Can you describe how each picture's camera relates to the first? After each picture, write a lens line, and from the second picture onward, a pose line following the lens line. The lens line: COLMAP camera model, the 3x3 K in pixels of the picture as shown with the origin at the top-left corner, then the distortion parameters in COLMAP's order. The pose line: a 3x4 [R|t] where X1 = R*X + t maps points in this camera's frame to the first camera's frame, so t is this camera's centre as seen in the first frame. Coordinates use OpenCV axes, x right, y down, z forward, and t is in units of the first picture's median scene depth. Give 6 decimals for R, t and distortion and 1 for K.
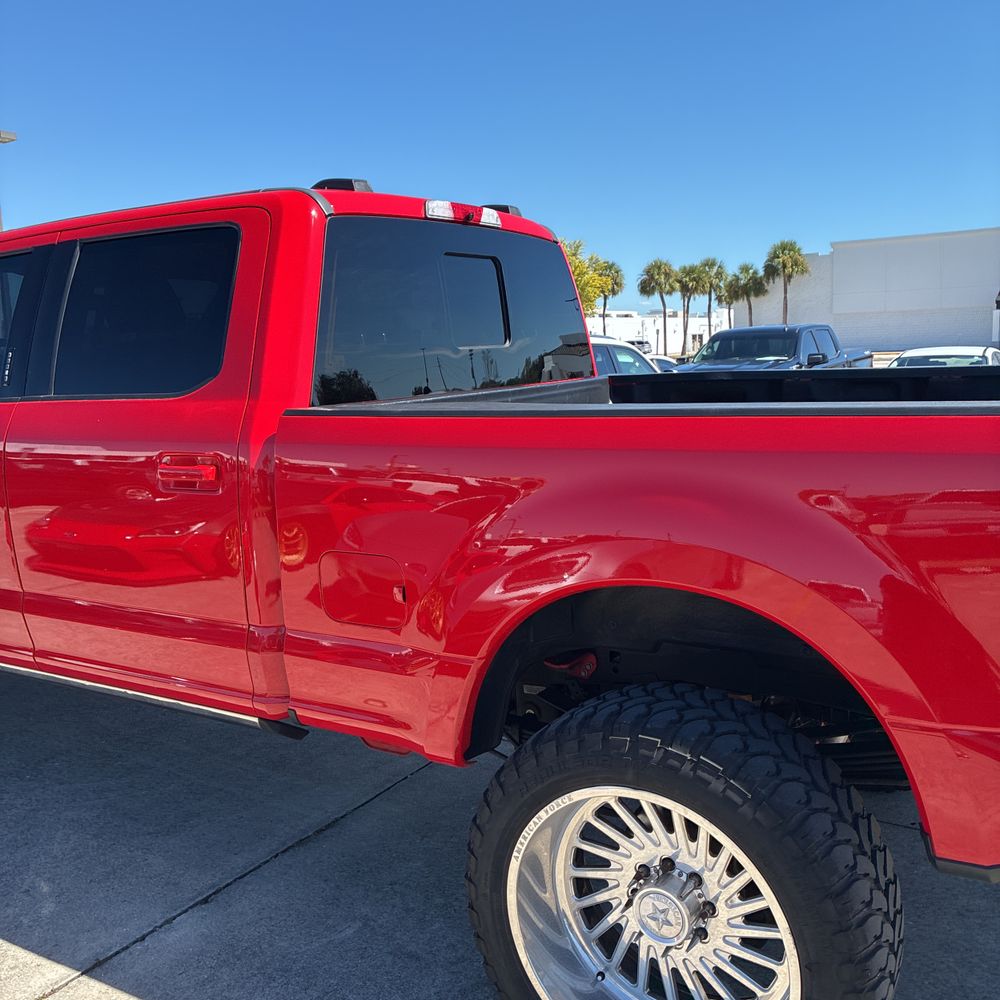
lens RADIAL K [[1012.3, 0, 493.2], [0, 1012.3, 505.1], [0, 0, 1]] dist [0.017825, 0.000000]
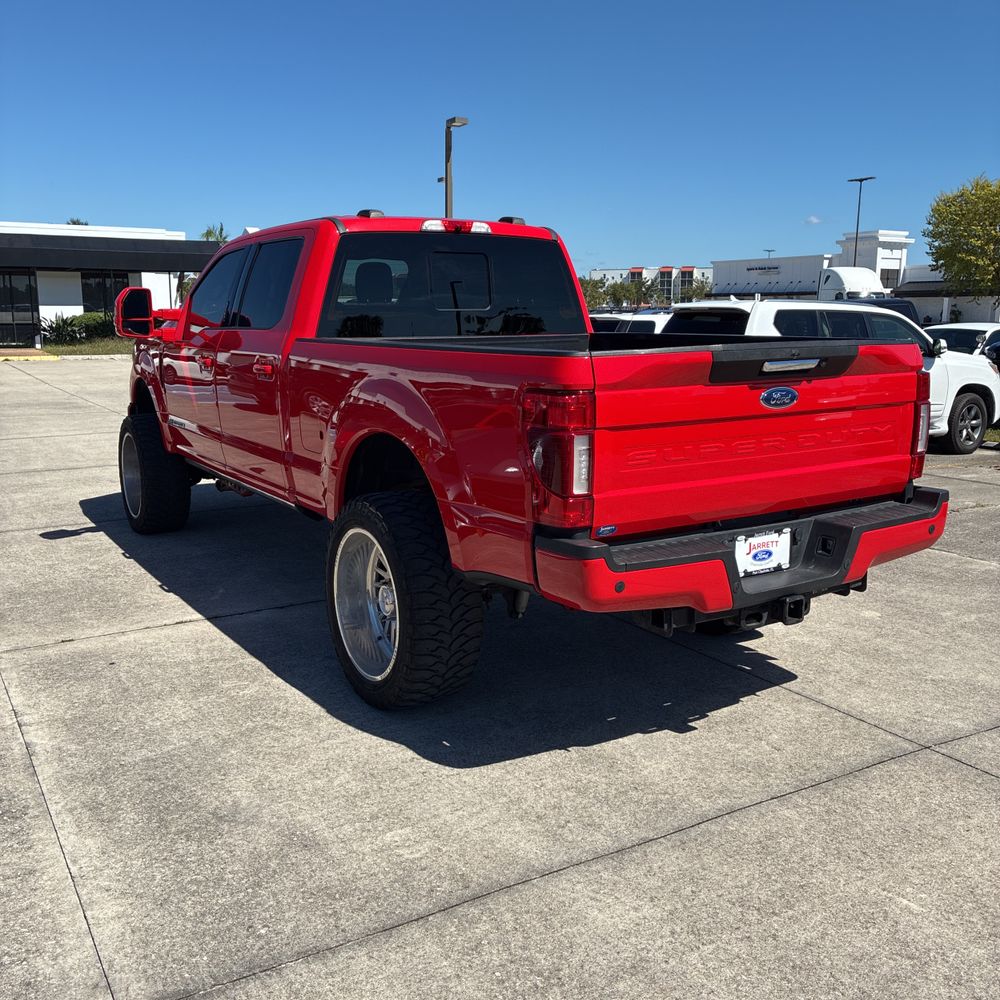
lens RADIAL K [[1012.3, 0, 493.1], [0, 1012.3, 504.5], [0, 0, 1]] dist [0.017825, 0.000000]
pose [[0.896859, 0.119858, -0.425767, 0.814989], [-0.100450, 0.992626, 0.067843, 0.042954], [0.430759, -0.018078, 0.902286, -0.480055]]
